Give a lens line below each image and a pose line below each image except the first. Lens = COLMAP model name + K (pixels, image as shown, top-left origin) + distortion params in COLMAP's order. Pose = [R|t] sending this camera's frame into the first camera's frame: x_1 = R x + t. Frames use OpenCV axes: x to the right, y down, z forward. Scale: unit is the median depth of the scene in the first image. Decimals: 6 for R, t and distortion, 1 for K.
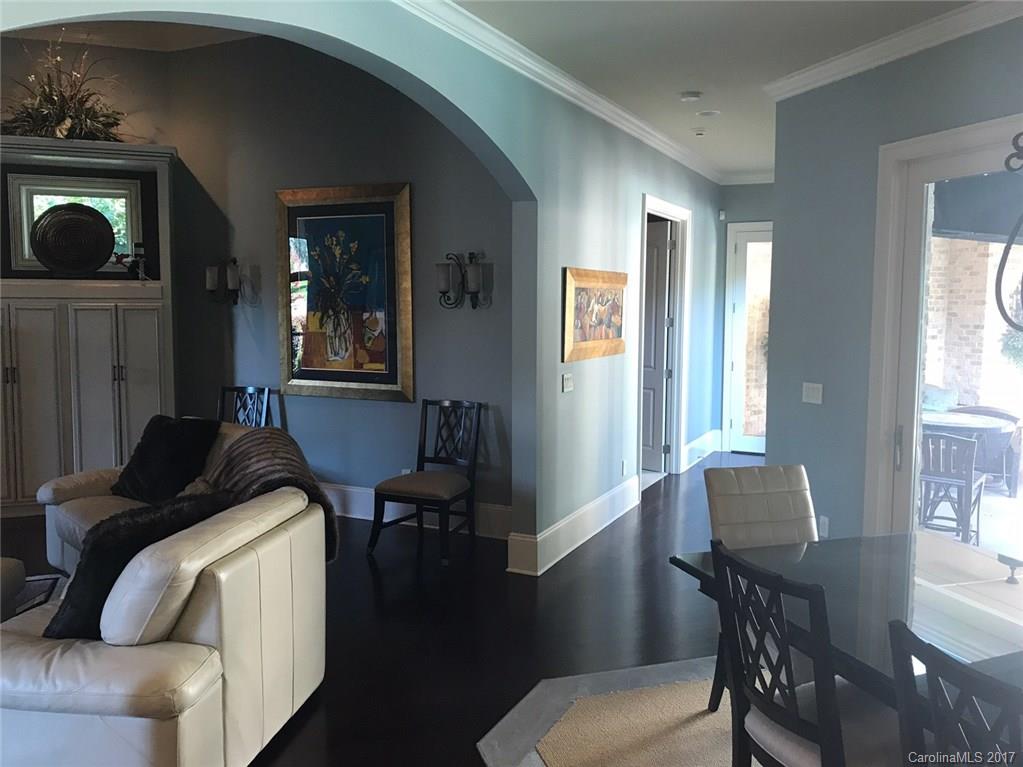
lens RADIAL K [[839.6, 0, 508.4], [0, 839.6, 381.4], [0, 0, 1]] dist [0.010397, 0.010526]
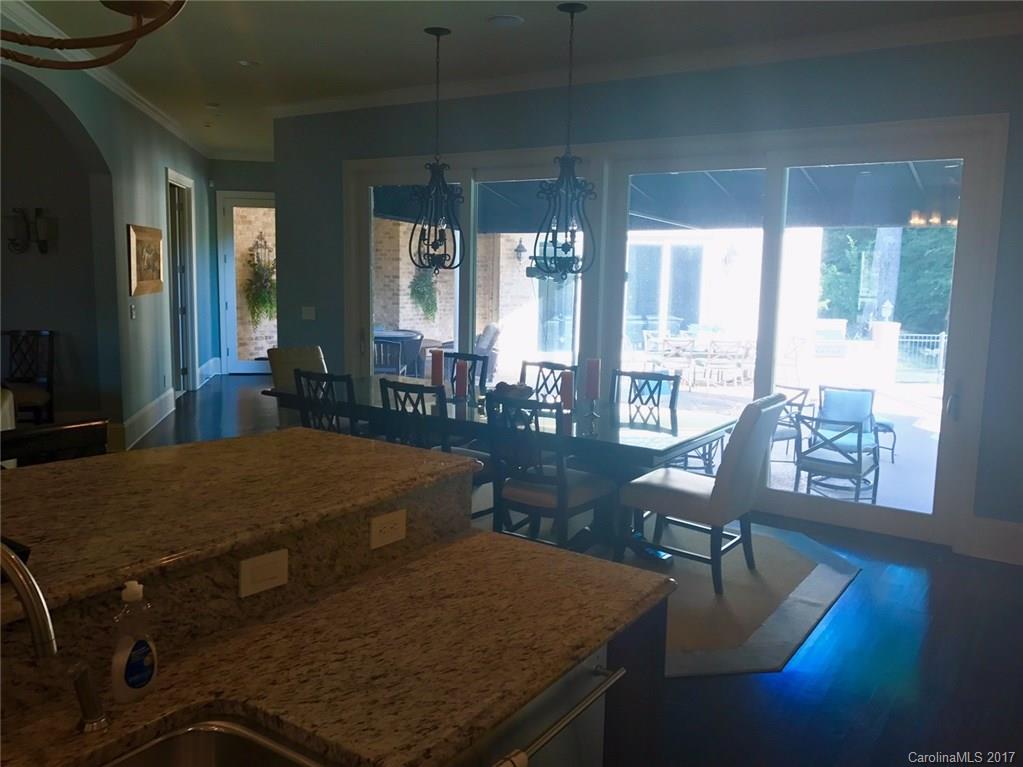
lens RADIAL K [[839.6, 0, 510.2], [0, 839.6, 384.8], [0, 0, 1]] dist [0.010397, 0.010526]
pose [[0.797651, -0.072202, 0.598782, -0.242771], [0.038398, 0.996874, 0.069053, 0.044998], [-0.601895, -0.032088, 0.797930, -0.404259]]
